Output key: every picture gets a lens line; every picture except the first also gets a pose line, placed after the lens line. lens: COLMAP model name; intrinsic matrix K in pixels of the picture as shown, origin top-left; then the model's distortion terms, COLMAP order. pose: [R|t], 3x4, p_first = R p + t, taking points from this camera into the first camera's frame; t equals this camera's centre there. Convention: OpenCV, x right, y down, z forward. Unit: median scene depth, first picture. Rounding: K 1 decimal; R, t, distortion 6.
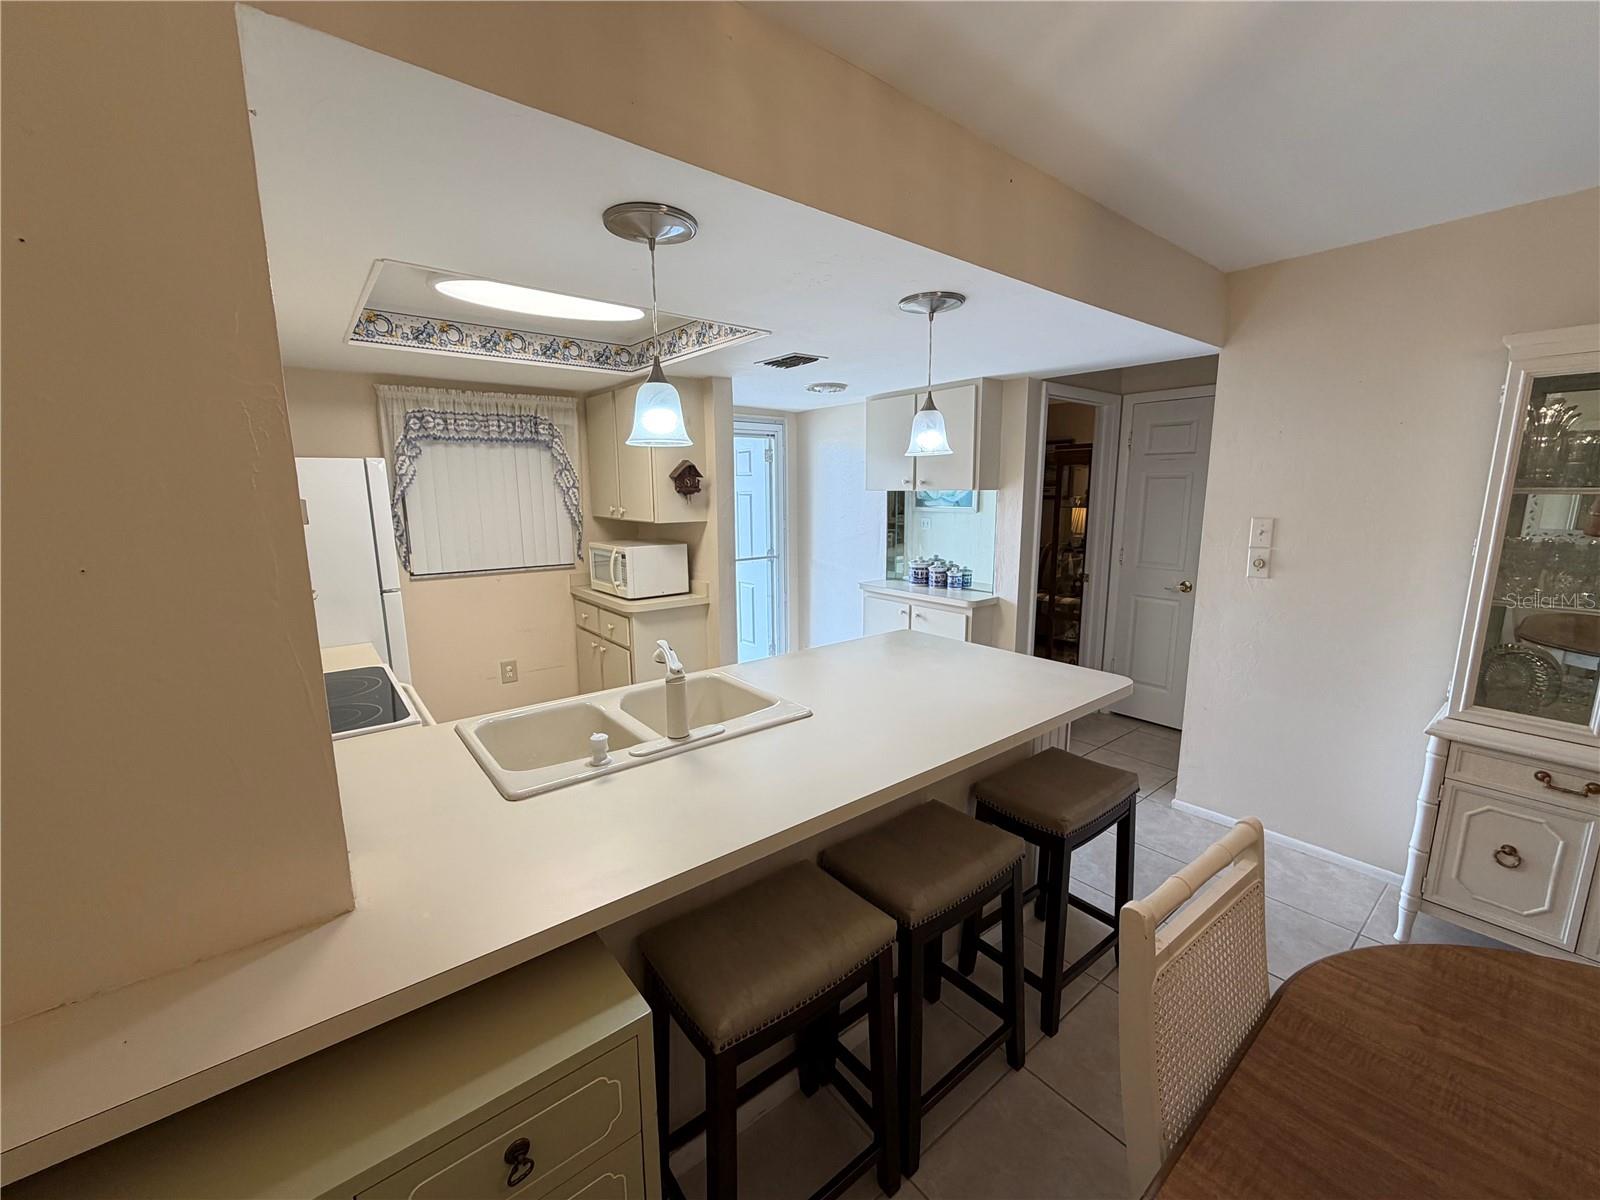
lens RADIAL K [[638.6, 0, 801.6], [0, 638.6, 597.7], [0, 0, 1]] dist [0.000788, -0.000017]
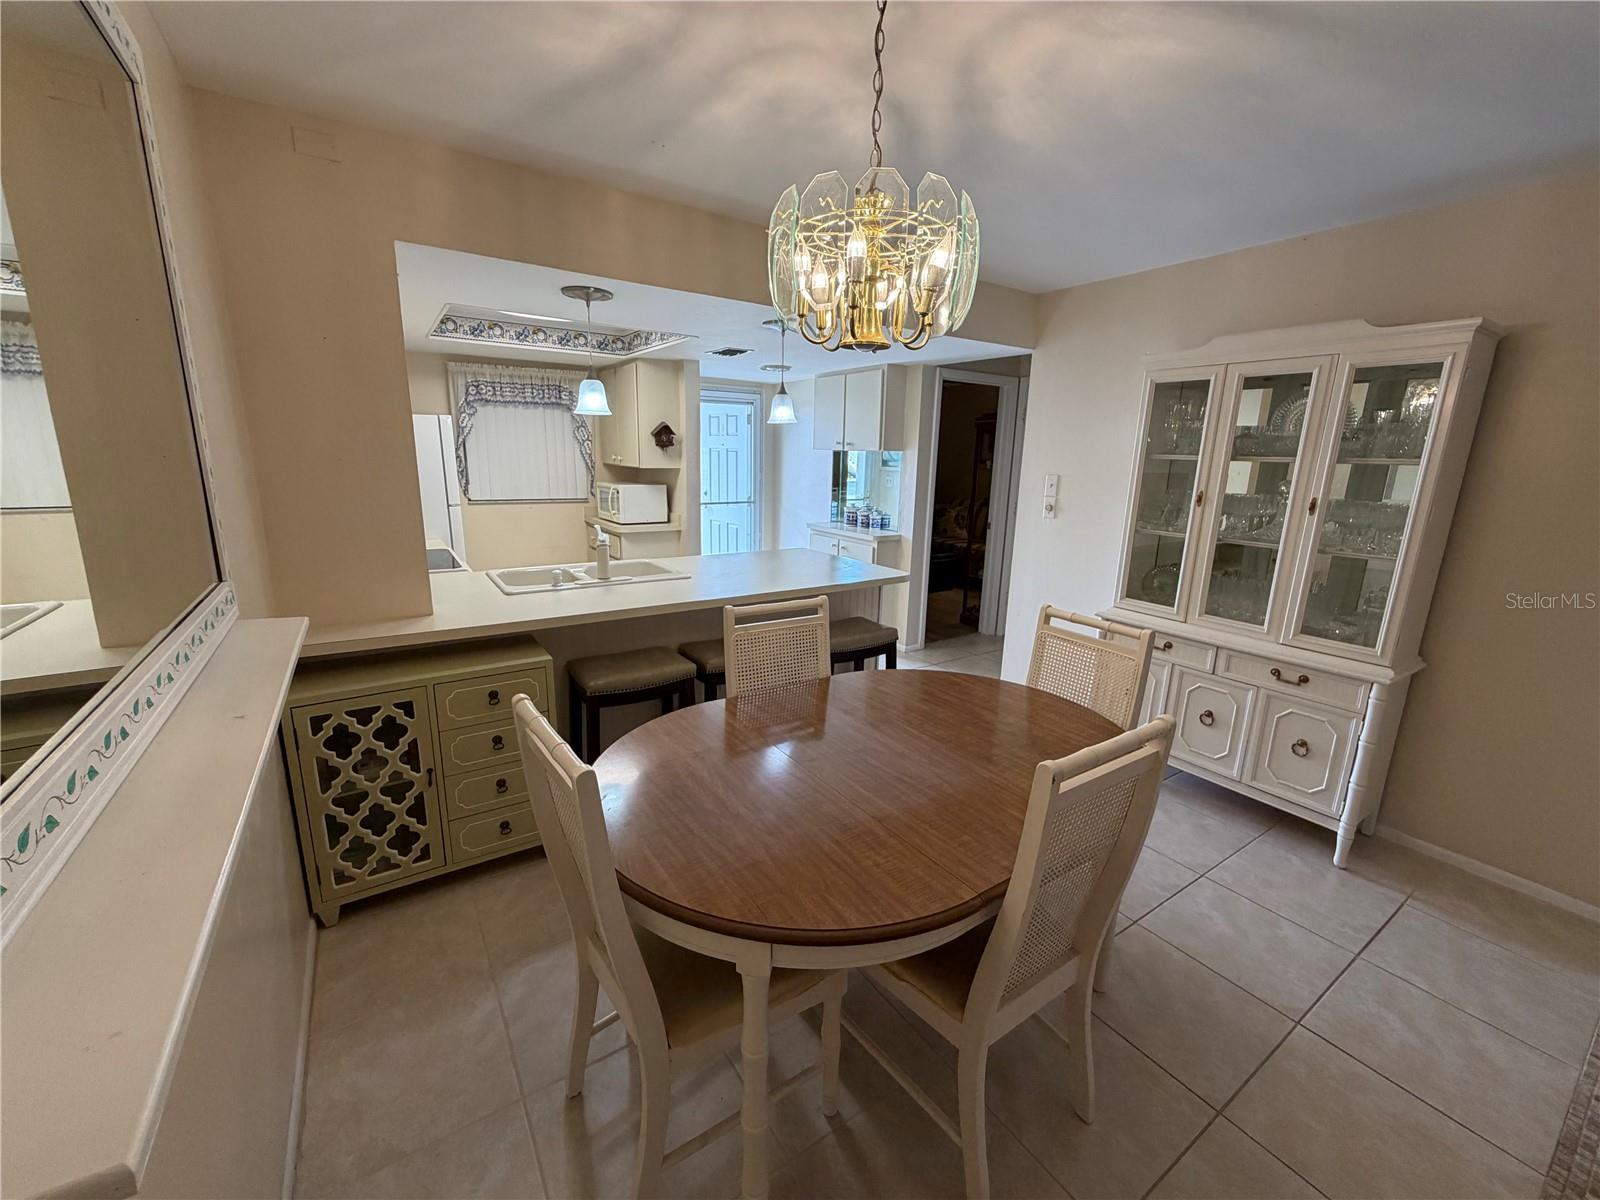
lens RADIAL K [[638.6, 0, 800.7], [0, 638.6, 595.4], [0, 0, 1]] dist [0.000788, -0.000017]
pose [[0.995801, 0.047280, -0.078396, 0.228824], [-0.043139, 0.997625, 0.053698, 0.065938], [0.080749, -0.050091, 0.995475, -0.339024]]
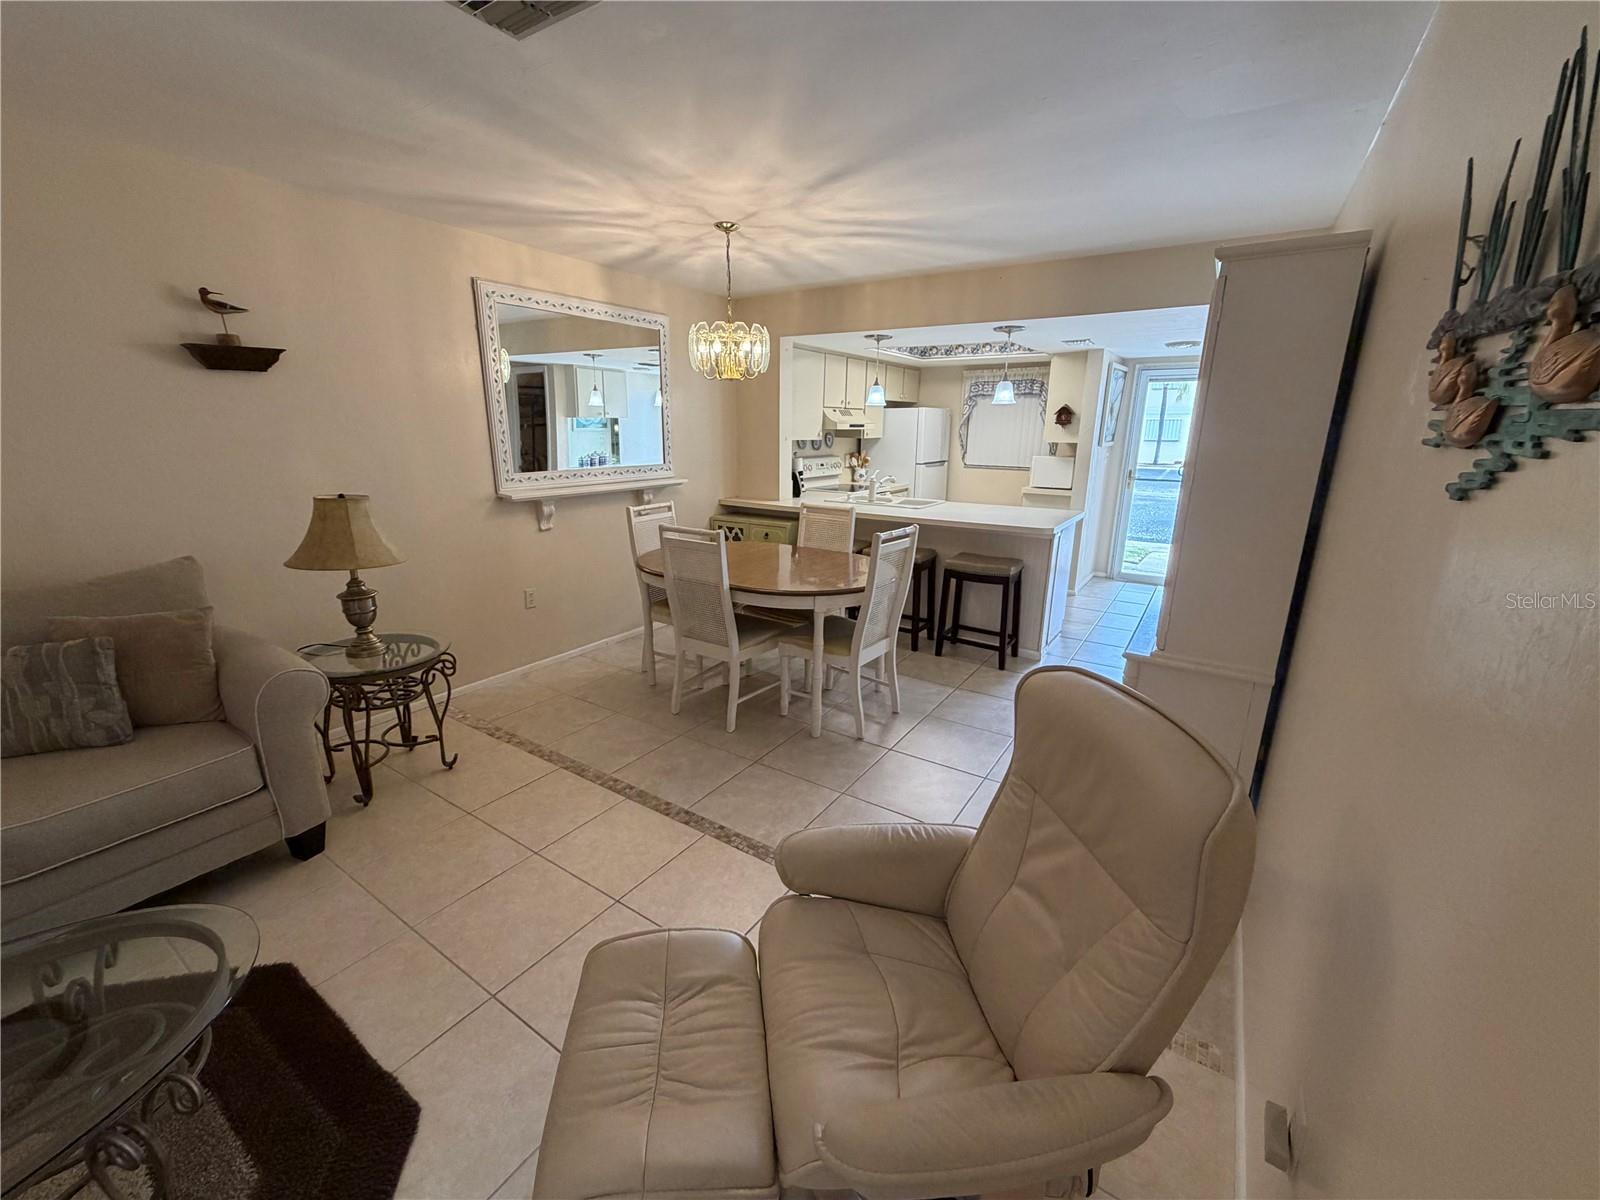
lens RADIAL K [[638.6, 0, 797.1], [0, 638.6, 599.5], [0, 0, 1]] dist [0.000788, -0.000017]
pose [[0.307070, 0.258132, -0.916011, 1.214753], [-0.170213, 0.961889, 0.214001, 0.034189], [0.936342, 0.090204, 0.339304, -0.157437]]
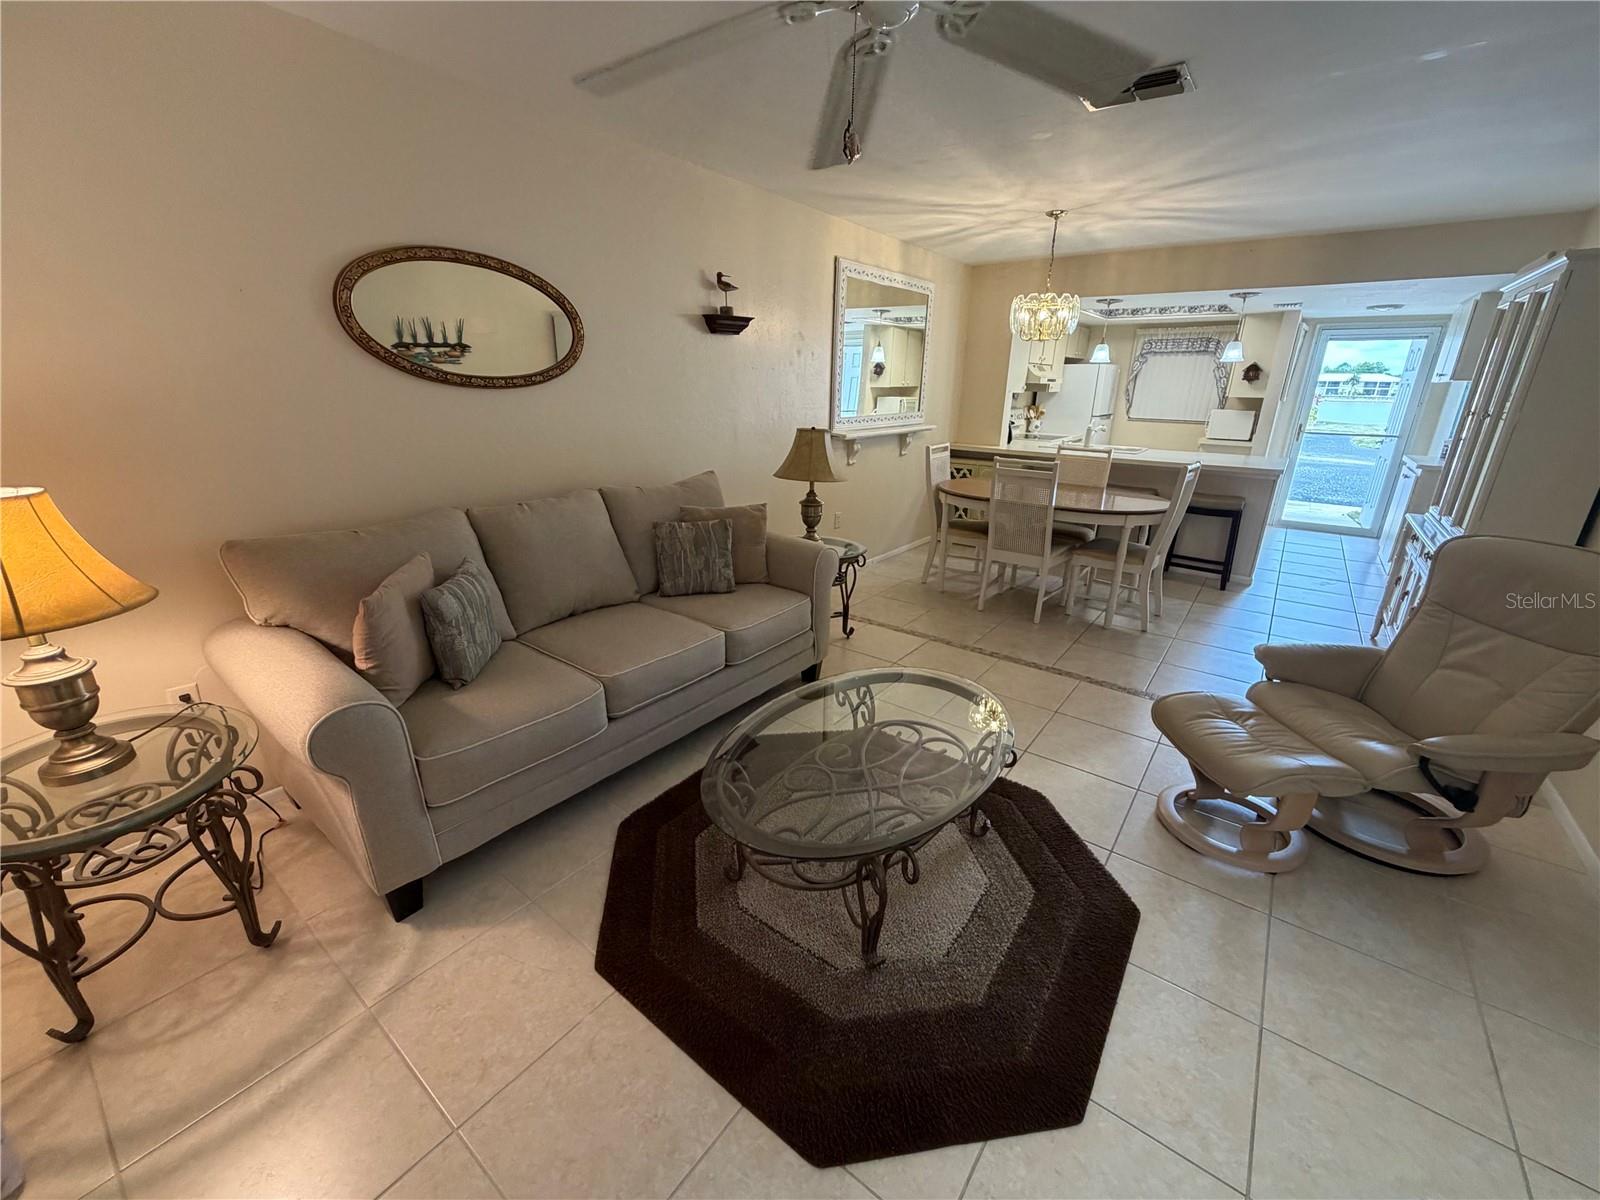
lens RADIAL K [[638.6, 0, 797.8], [0, 638.6, 600.5], [0, 0, 1]] dist [0.000788, -0.000017]
pose [[0.244232, 0.327565, -0.912717, 1.343287], [-0.181963, 0.939982, 0.288659, 0.130051], [0.952492, 0.095581, 0.289178, -0.673572]]
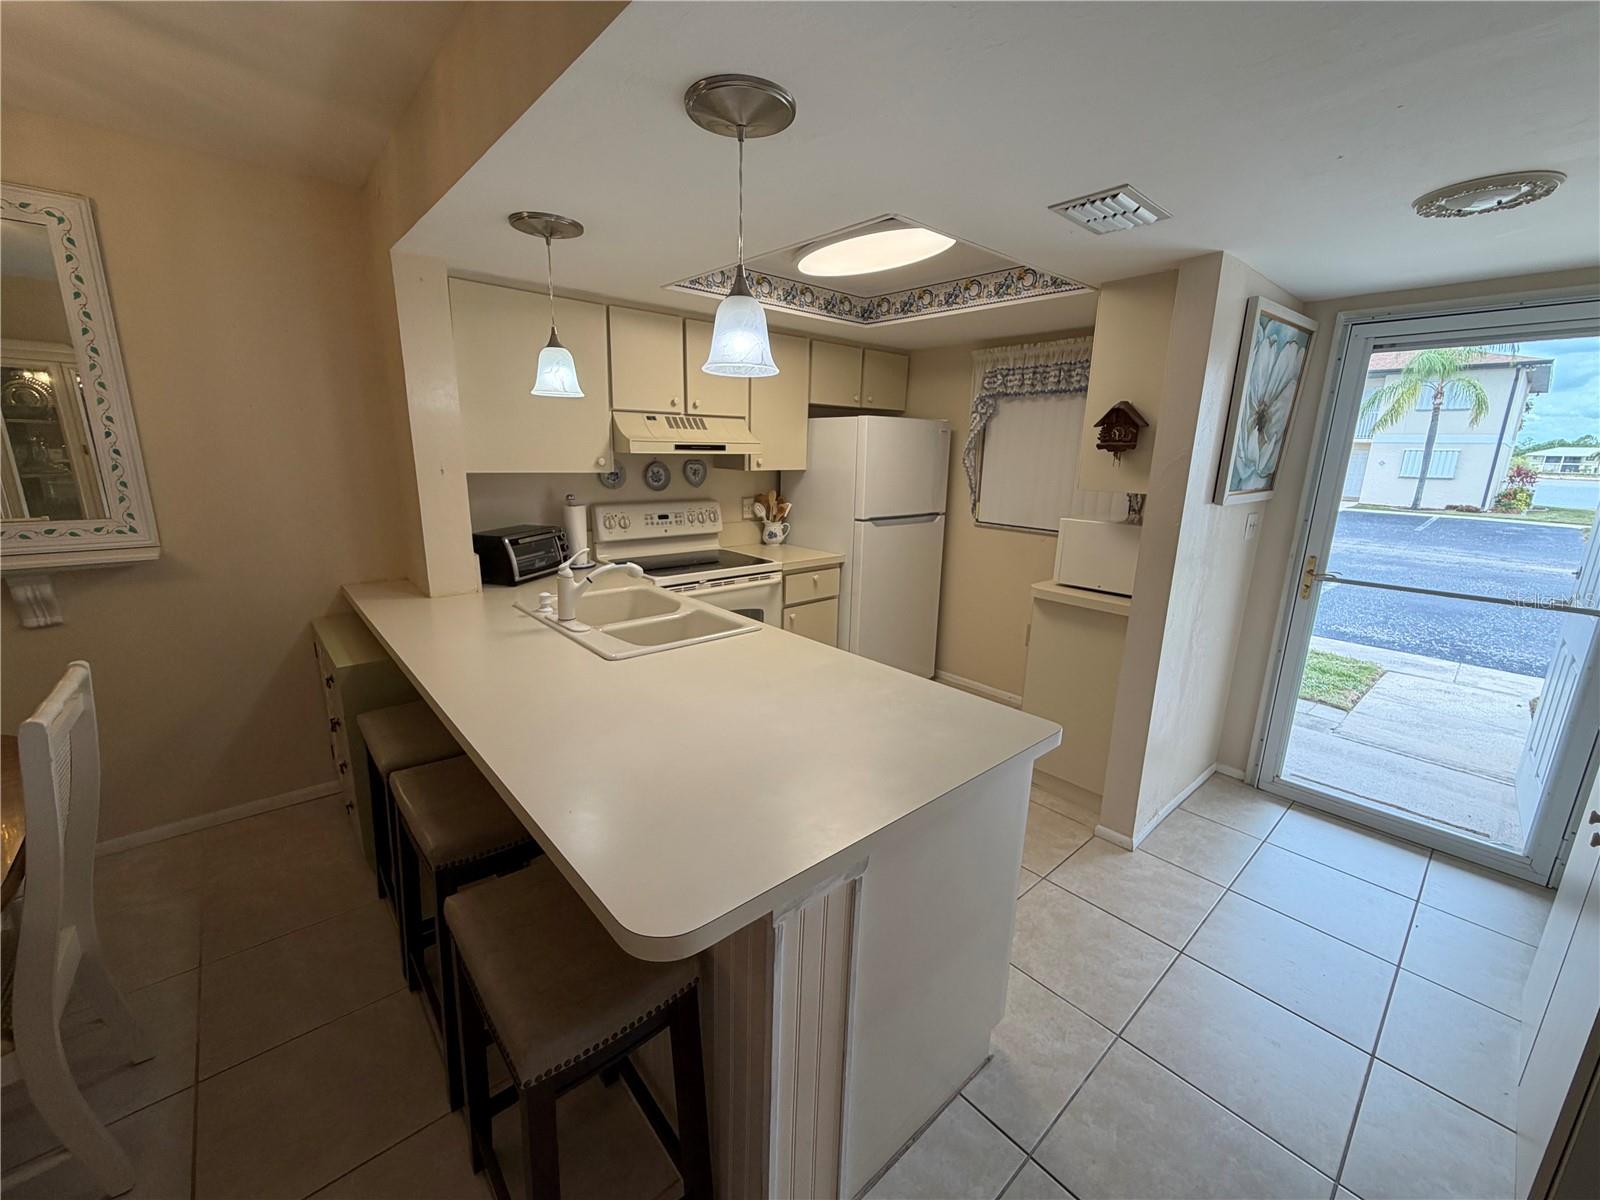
lens RADIAL K [[638.6, 0, 796.9], [0, 638.6, 601.8], [0, 0, 1]] dist [0.000788, -0.000017]
pose [[0.046664, 0.238608, -0.969994, 0.507406], [-0.188225, 0.955757, 0.226051, -0.095024], [0.981017, 0.172028, 0.089511, 0.615724]]
